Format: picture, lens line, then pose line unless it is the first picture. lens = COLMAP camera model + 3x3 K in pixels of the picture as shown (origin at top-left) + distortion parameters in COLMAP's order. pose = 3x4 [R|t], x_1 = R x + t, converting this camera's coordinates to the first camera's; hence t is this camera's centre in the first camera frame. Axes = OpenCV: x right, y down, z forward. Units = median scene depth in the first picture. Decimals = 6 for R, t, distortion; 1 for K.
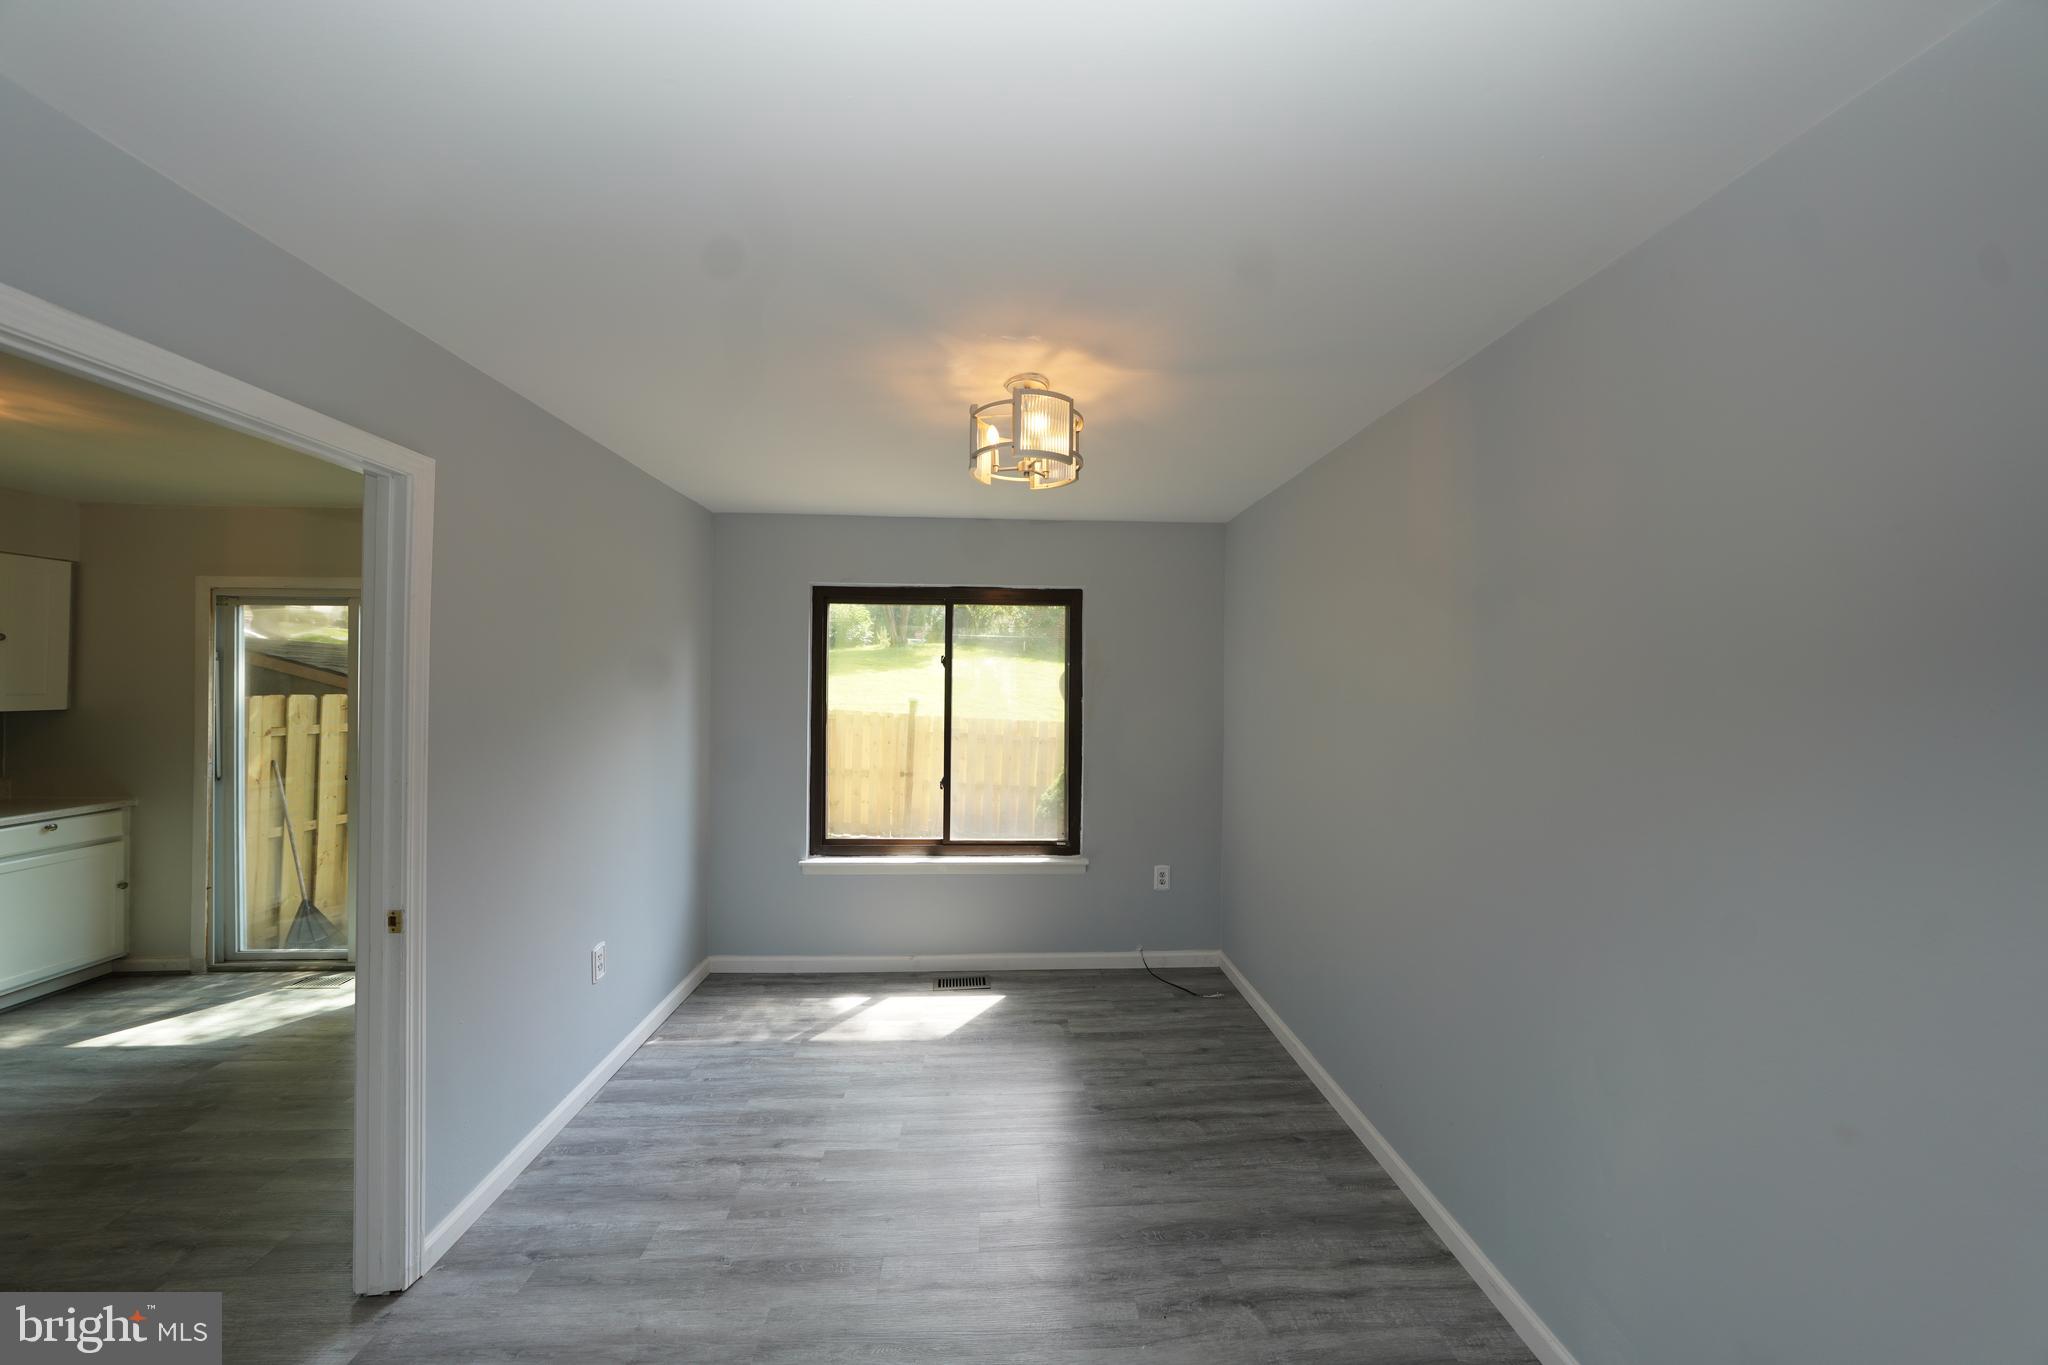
lens RADIAL K [[706.0, 0, 1052.5], [0, 706.0, 677.2], [0, 0, 1]] dist [-0.026500, 0.004823]
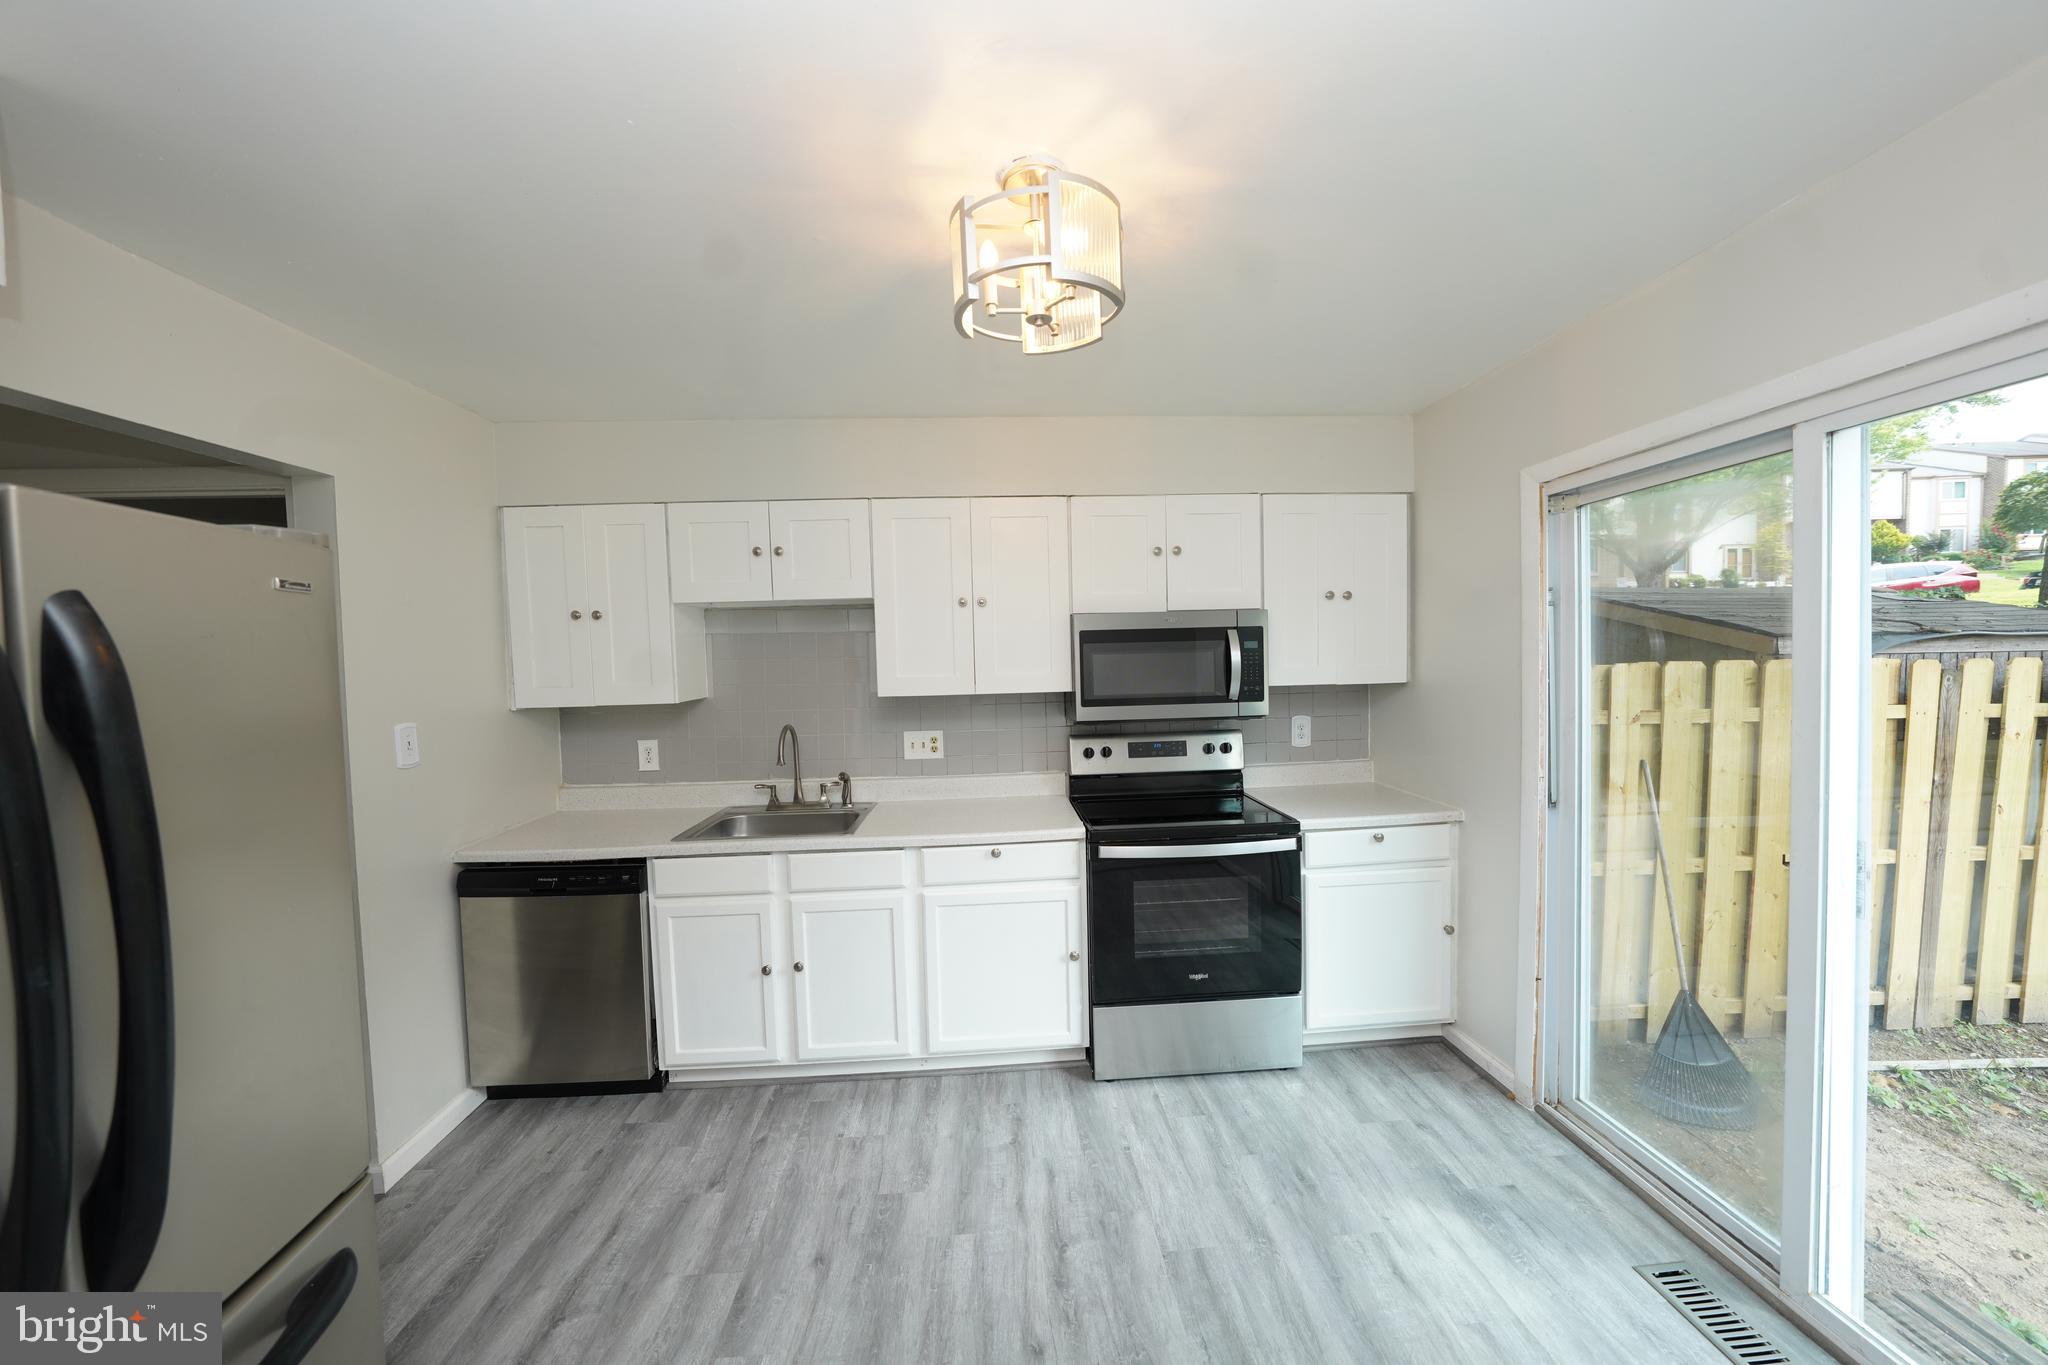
lens RADIAL K [[706.0, 0, 1026.2], [0, 706.0, 683.8], [0, 0, 1]] dist [-0.026500, 0.004823]
pose [[-0.016384, 0.034536, -0.999269, -0.457813], [0.031931, 0.998912, 0.034000, 0.005563], [0.999356, -0.031350, -0.017469, 0.418882]]
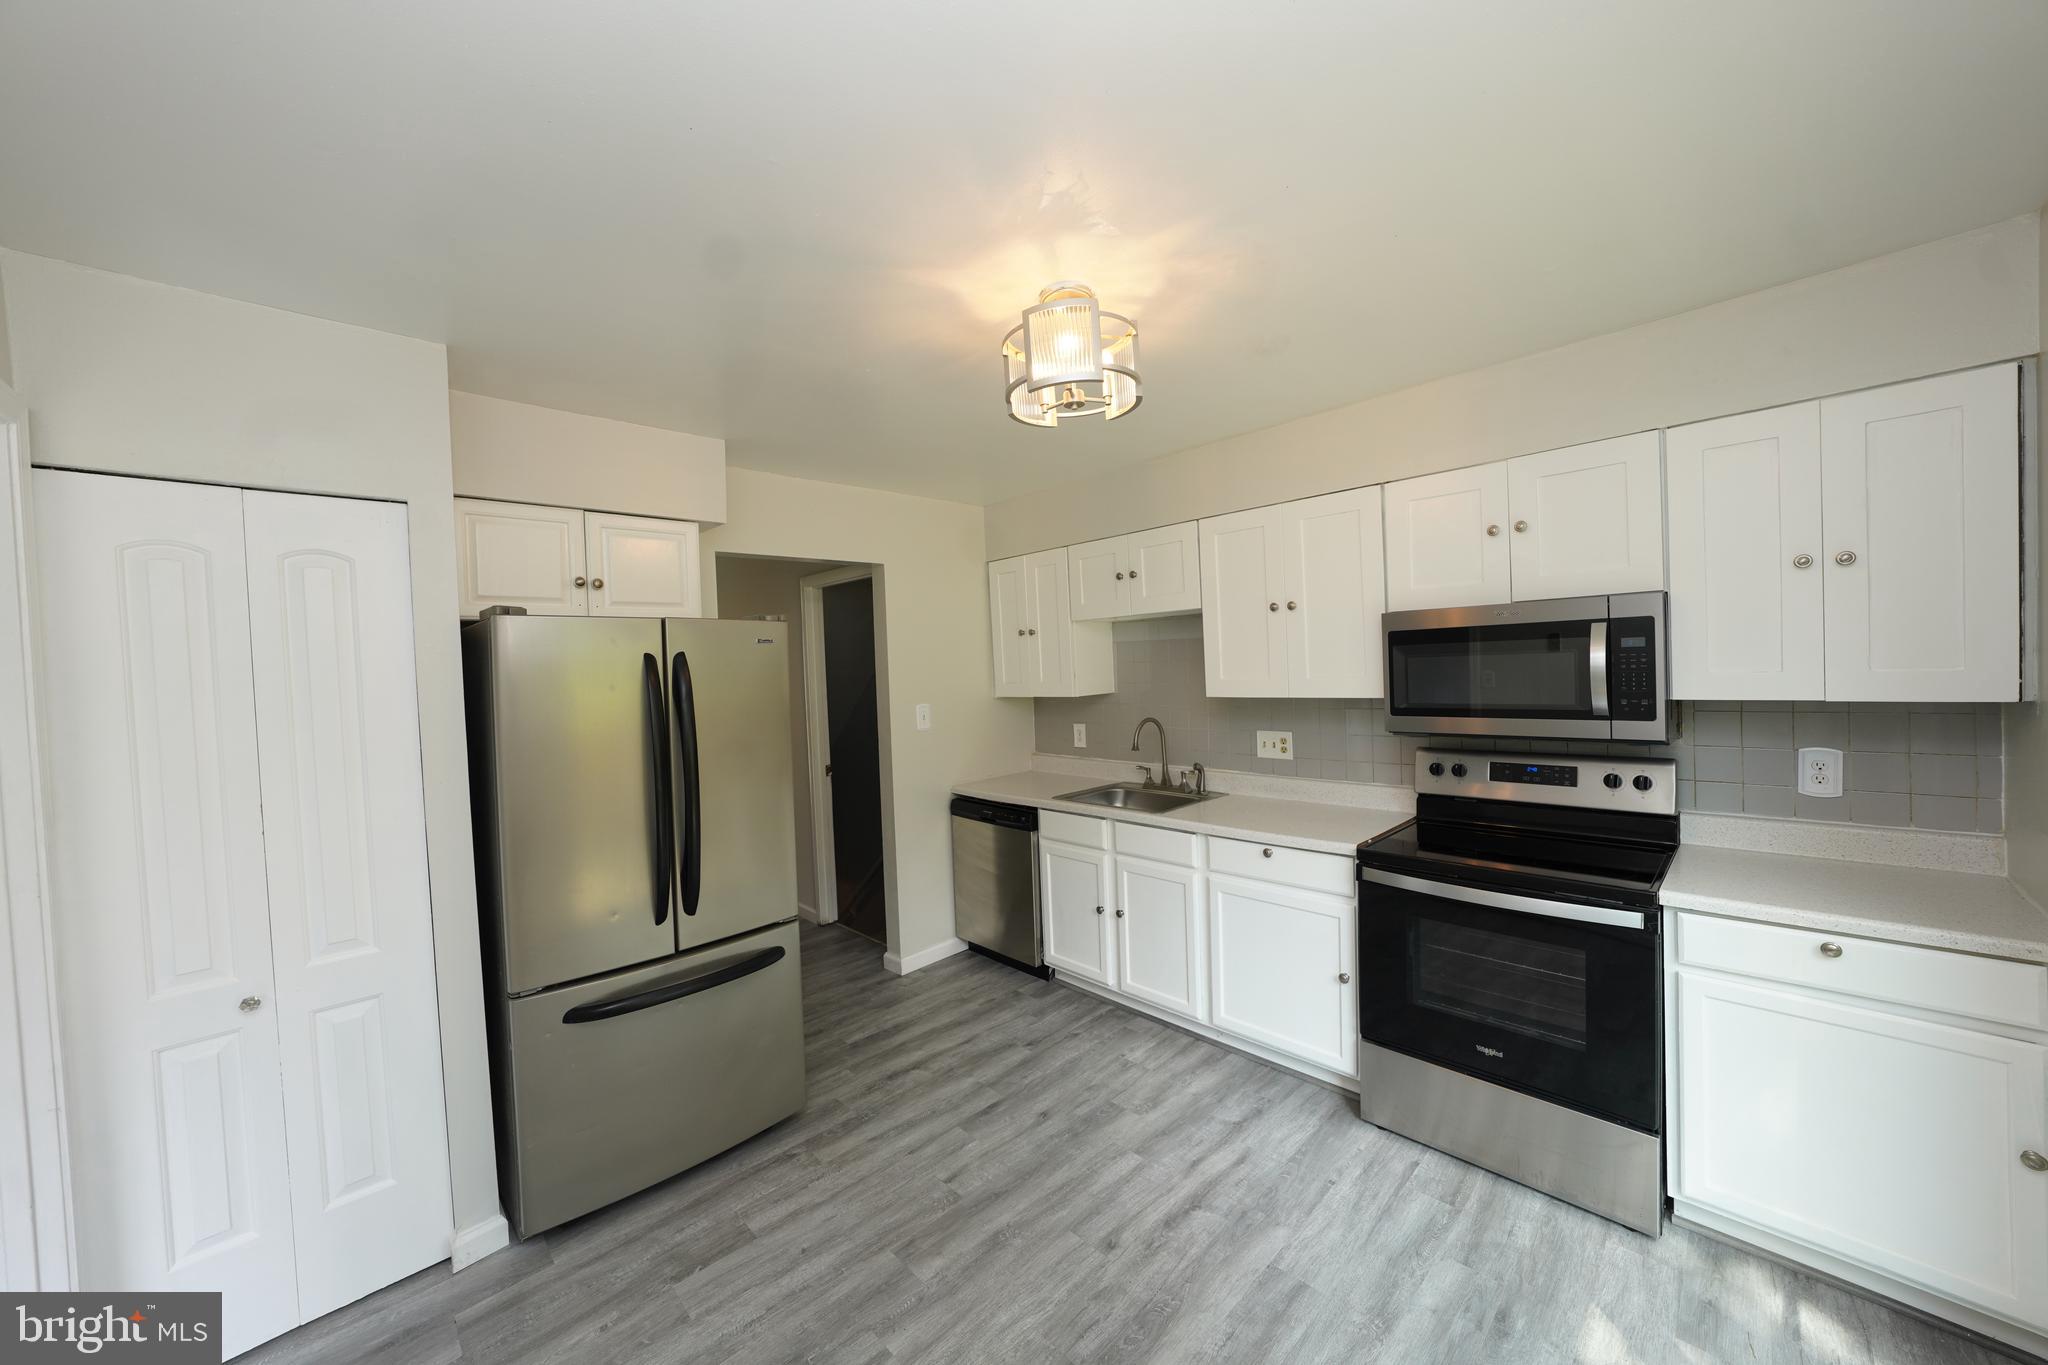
lens RADIAL K [[725.2, 0, 1028.9], [0, 725.2, 683.6], [0, 0, 1]] dist [-0.025629, 0.005337]
pose [[-0.769067, 0.037655, -0.638058, -0.487893], [0.036913, 0.999214, 0.014477, 0.004344], [0.638101, -0.012419, -0.769852, 0.681379]]
